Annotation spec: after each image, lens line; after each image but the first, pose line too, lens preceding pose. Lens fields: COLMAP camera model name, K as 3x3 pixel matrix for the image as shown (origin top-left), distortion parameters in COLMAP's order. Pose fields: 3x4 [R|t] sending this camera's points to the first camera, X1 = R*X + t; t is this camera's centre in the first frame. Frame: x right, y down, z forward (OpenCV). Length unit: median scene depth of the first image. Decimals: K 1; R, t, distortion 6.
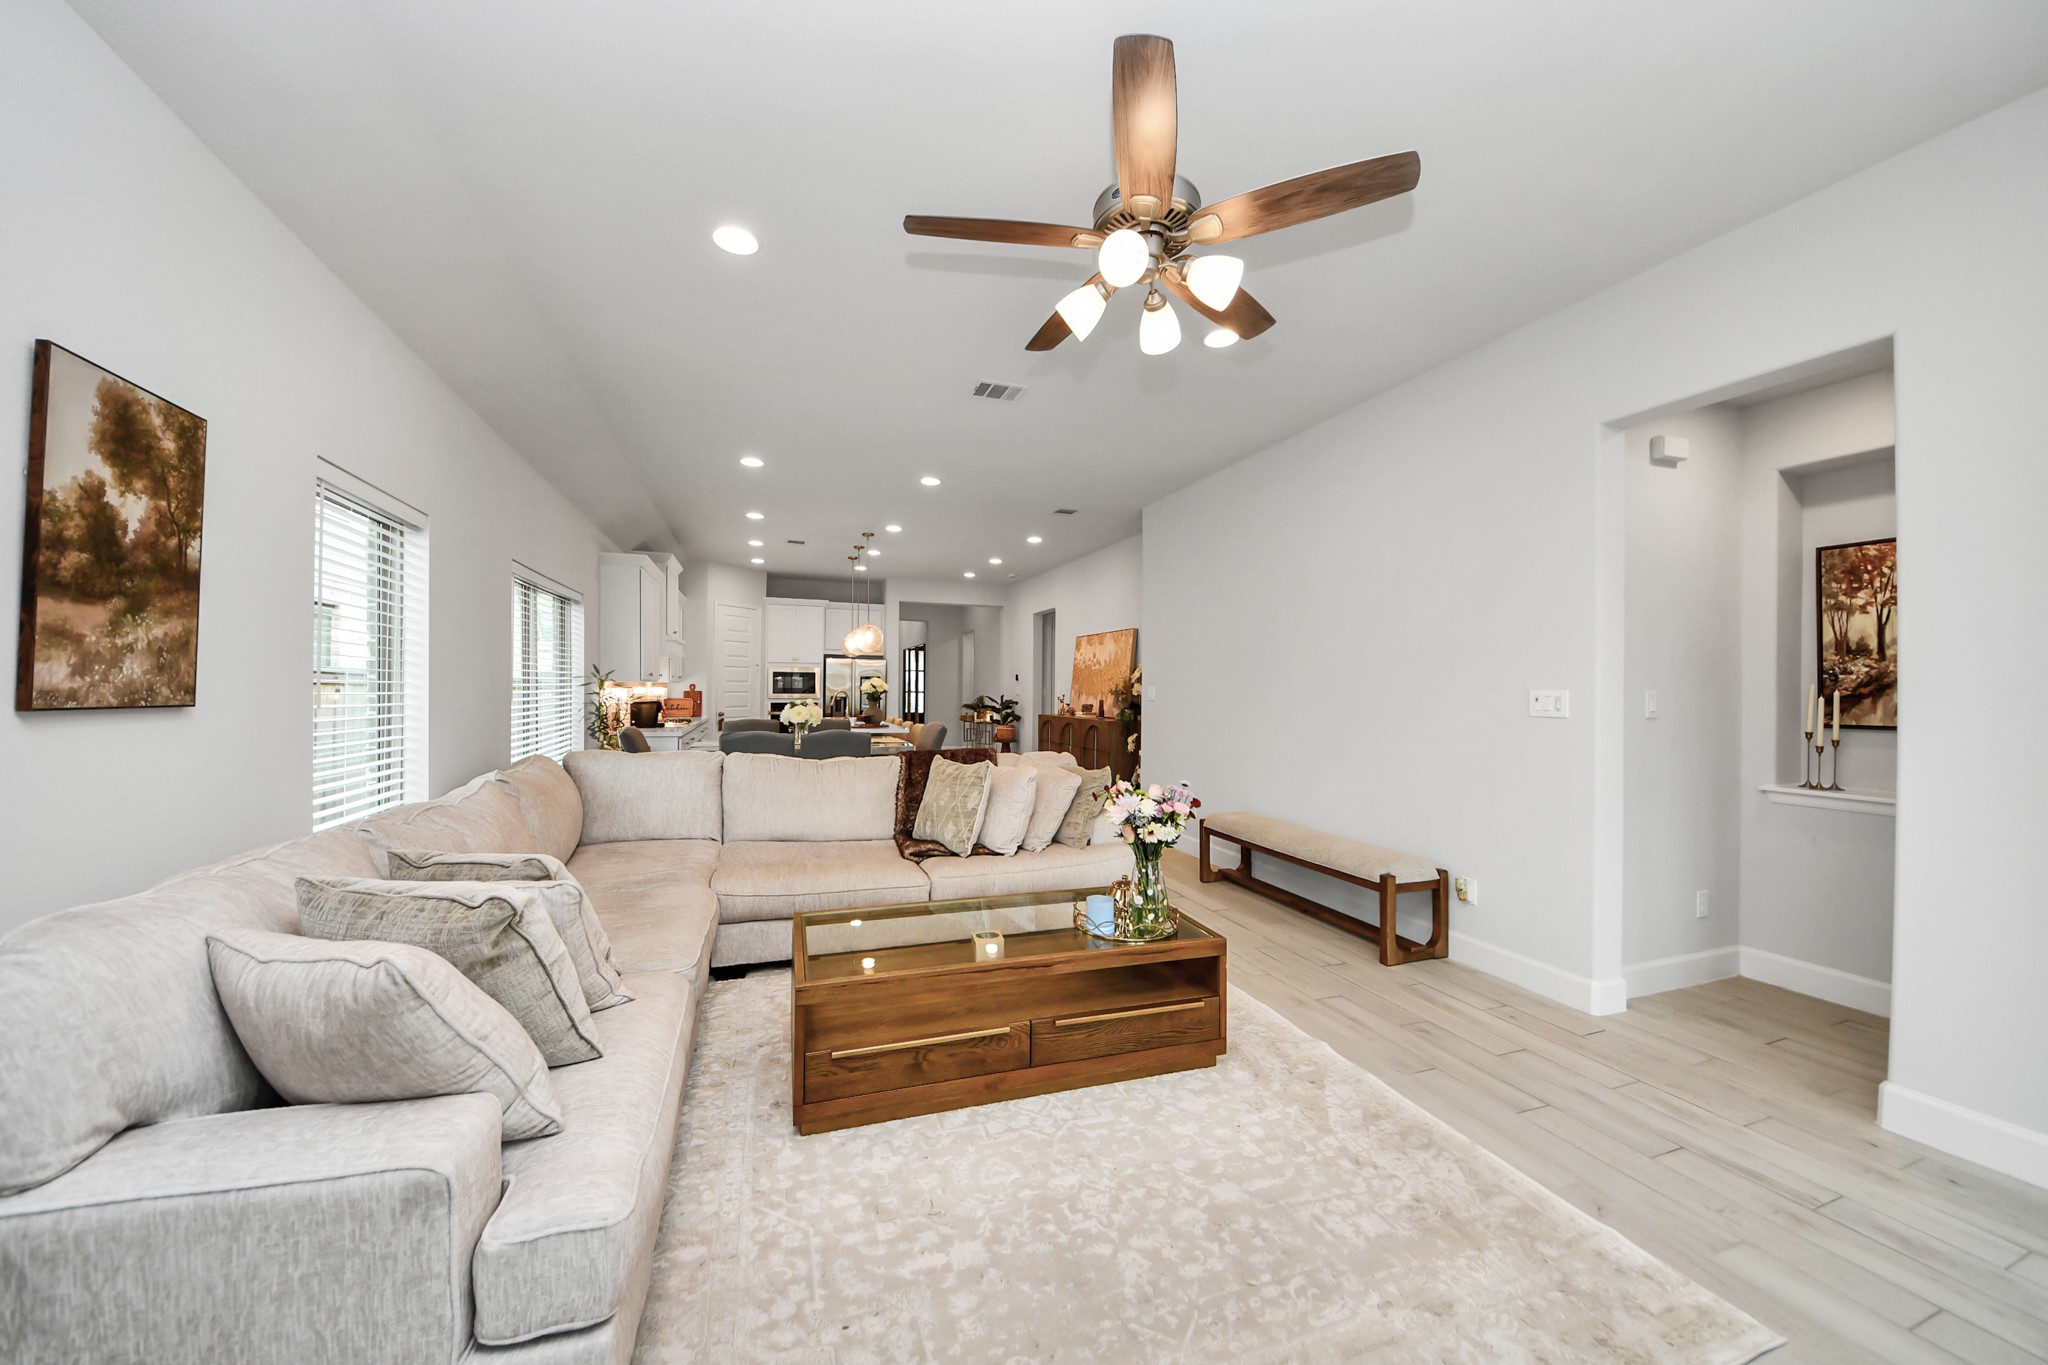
lens RADIAL K [[727.8, 0, 1011.4], [0, 727.8, 683.3], [0, 0, 1]] dist [0.002240, -0.000397]
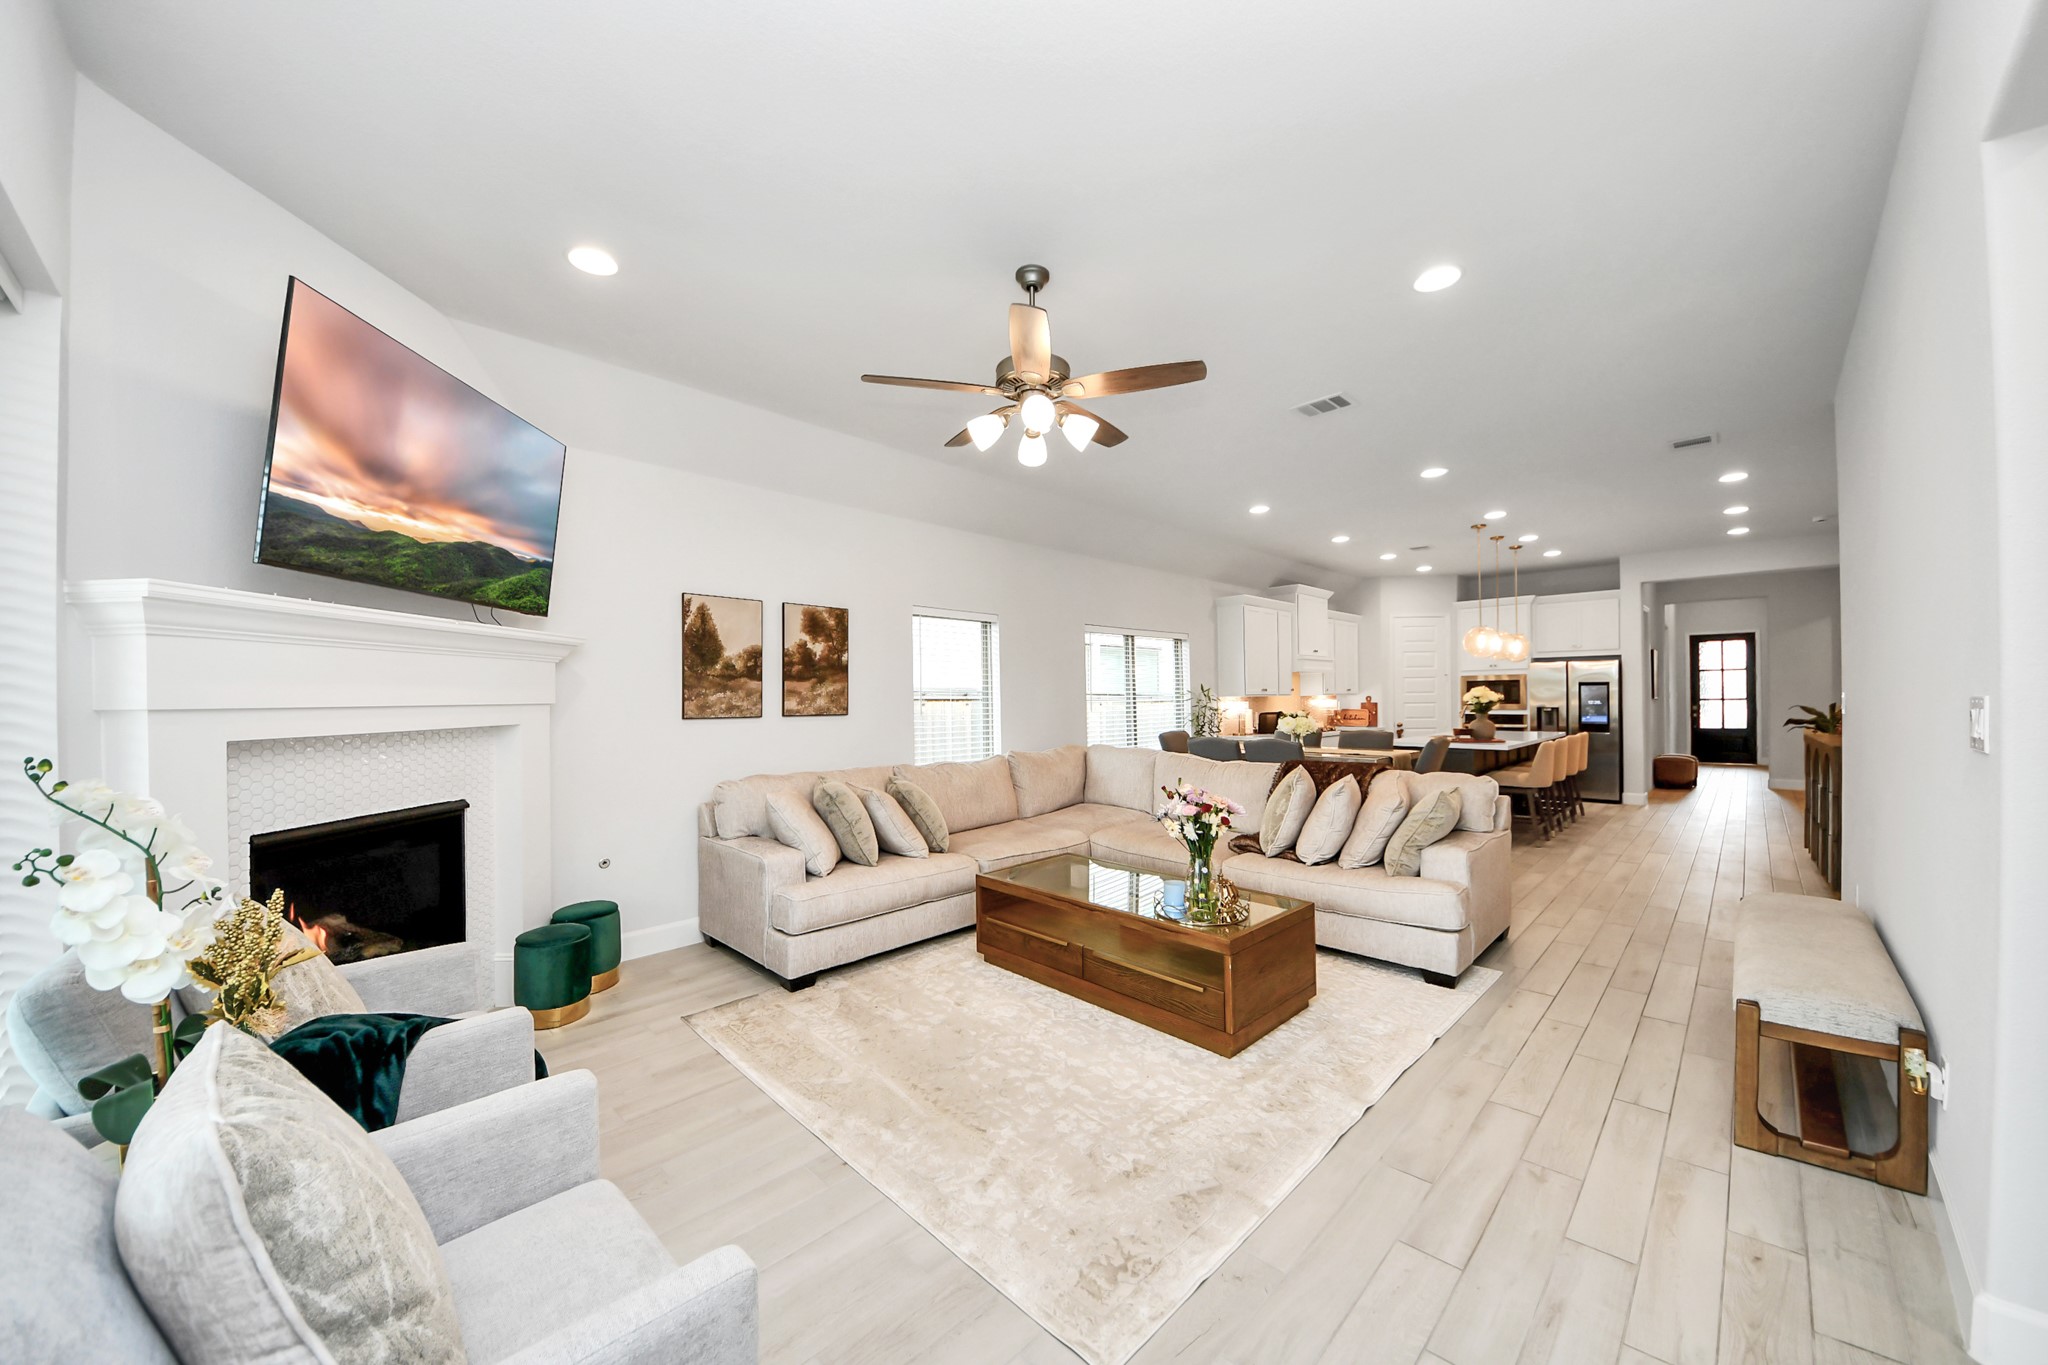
lens RADIAL K [[727.8, 0, 1014.3], [0, 727.8, 697.4], [0, 0, 1]] dist [0.002240, -0.000397]
pose [[0.435327, -0.017236, -0.900108, 1.567196], [0.022633, 0.999710, -0.008197, 0.003127], [0.899988, -0.016804, 0.435591, 0.373060]]
